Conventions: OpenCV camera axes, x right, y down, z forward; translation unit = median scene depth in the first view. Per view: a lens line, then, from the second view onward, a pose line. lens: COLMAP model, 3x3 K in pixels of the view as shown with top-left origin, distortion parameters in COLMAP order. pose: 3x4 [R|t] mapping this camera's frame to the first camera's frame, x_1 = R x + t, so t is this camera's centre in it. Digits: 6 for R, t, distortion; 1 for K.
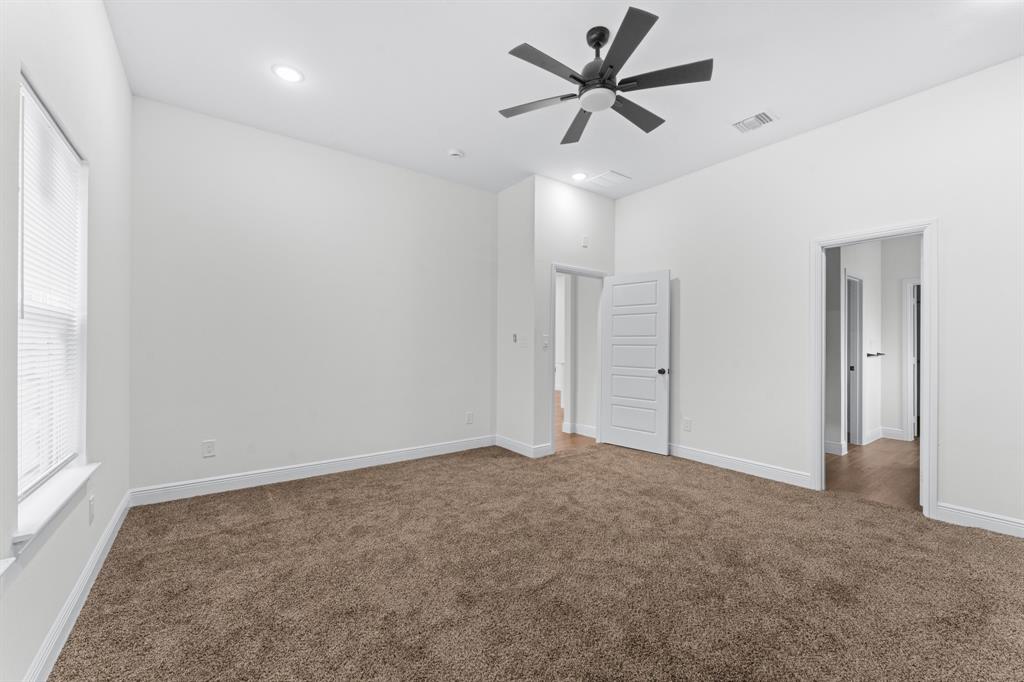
lens RADIAL K [[408.9, 0, 510.4], [0, 408.9, 344.2], [0, 0, 1]] dist [-0.001440, 0.000603]
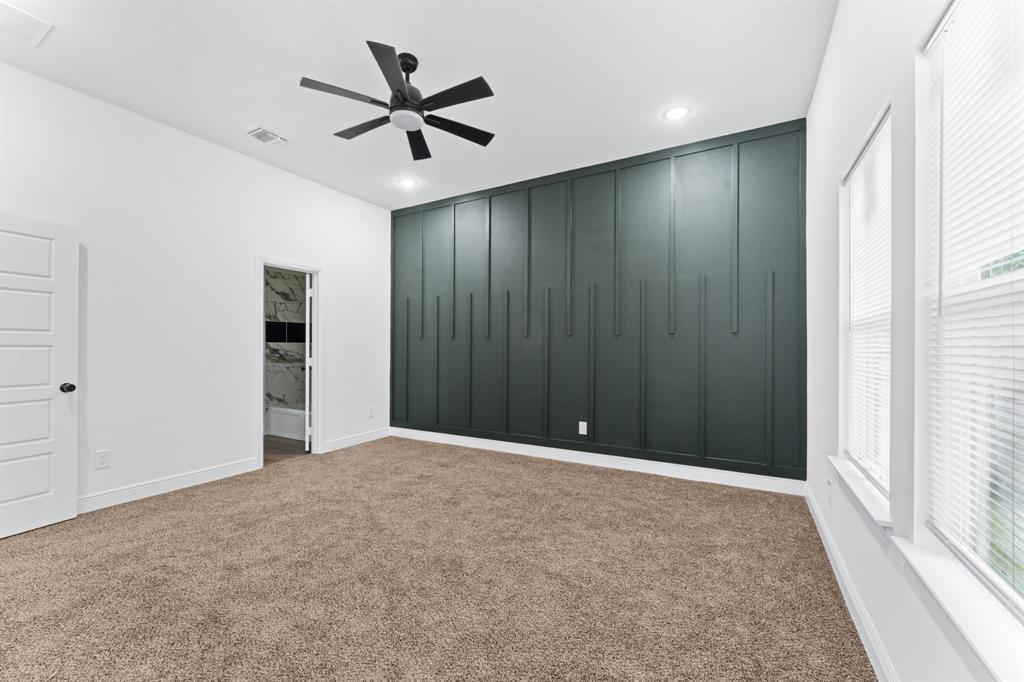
lens RADIAL K [[408.9, 0, 519.1], [0, 408.9, 344.4], [0, 0, 1]] dist [-0.001440, 0.000603]
pose [[-0.421457, -0.001101, 0.906848, -0.656441], [-0.005941, 0.999981, -0.001547, -0.003005], [-0.906829, -0.006040, -0.421455, 0.858599]]
